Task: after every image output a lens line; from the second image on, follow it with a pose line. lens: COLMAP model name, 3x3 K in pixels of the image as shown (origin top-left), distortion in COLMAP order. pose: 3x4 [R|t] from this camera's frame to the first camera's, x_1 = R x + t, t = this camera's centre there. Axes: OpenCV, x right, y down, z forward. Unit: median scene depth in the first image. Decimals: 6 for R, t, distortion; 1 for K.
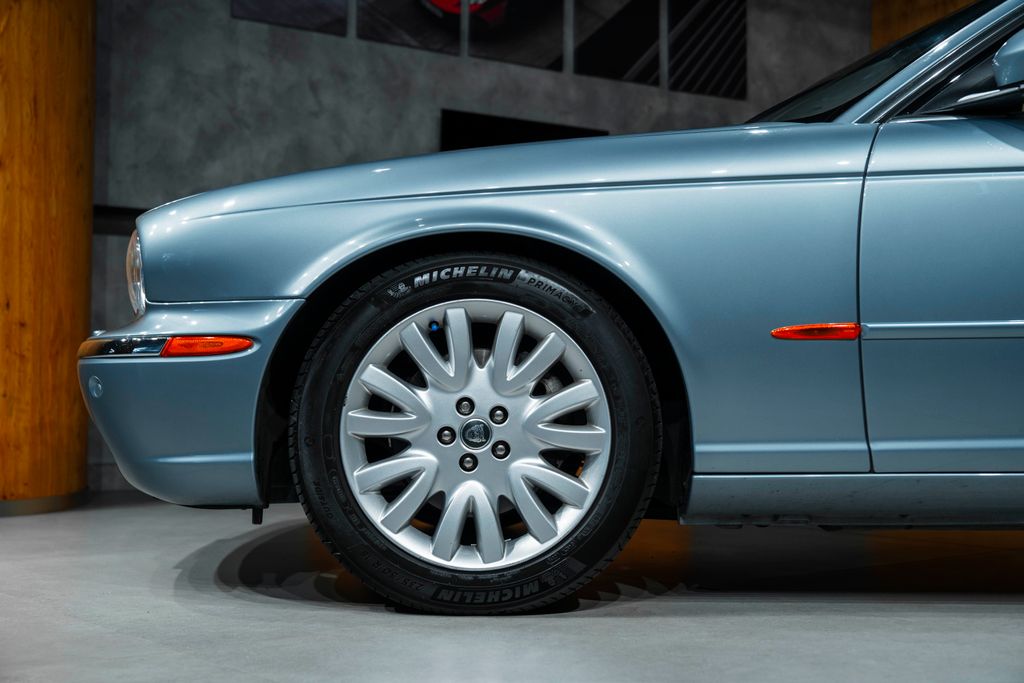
lens RADIAL K [[1428.9, 0, 511.7], [0, 1428.9, 342.7], [0, 0, 1]] dist [-0.029687, 0.000000]
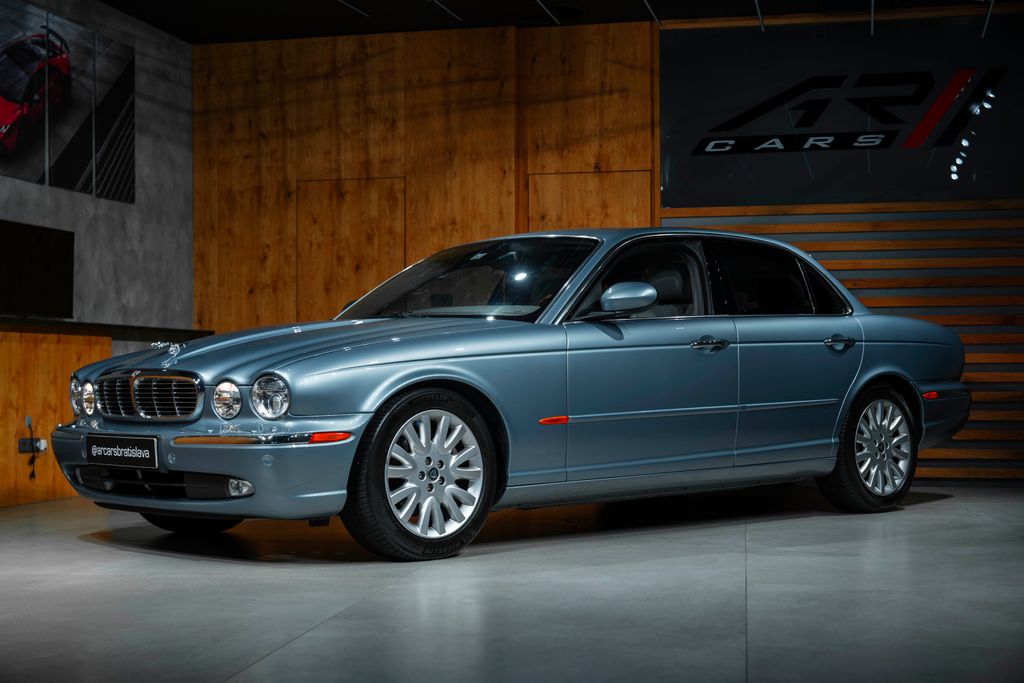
lens RADIAL K [[1556.8, 0, 510.4], [0, 1556.8, 349.7], [0, 0, 1]] dist [0.002284, 0.000000]
pose [[0.736052, -0.004122, 0.676913, -1.491724], [-0.003109, 0.999950, 0.009469, -0.141235], [-0.676918, -0.009074, 0.736002, -0.765577]]
